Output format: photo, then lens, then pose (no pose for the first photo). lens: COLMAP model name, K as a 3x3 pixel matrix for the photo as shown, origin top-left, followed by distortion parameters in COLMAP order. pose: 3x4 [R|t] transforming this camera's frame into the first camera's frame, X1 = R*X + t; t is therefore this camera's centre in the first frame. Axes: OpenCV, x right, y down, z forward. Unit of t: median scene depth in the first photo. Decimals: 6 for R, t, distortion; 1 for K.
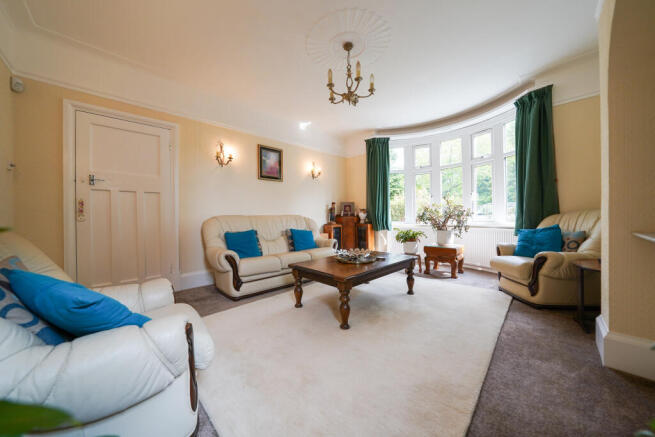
lens RADIAL K [[227.8, 0, 323.3], [0, 227.8, 214.8], [0, 0, 1]] dist [-0.000559, -0.000073]
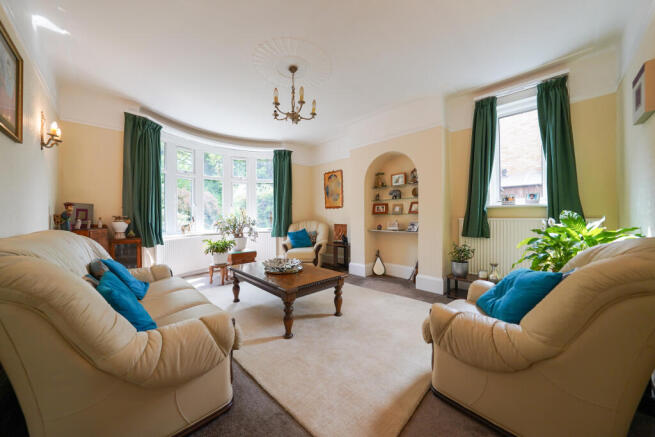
lens RADIAL K [[227.8, 0, 323.3], [0, 227.8, 214.8], [0, 0, 1]] dist [-0.000559, -0.000073]
pose [[0.018799, 0.019451, 0.999634, -0.637414], [-0.001962, 0.999810, -0.019418, -0.025550], [-0.999821, -0.001597, 0.018834, 0.569060]]
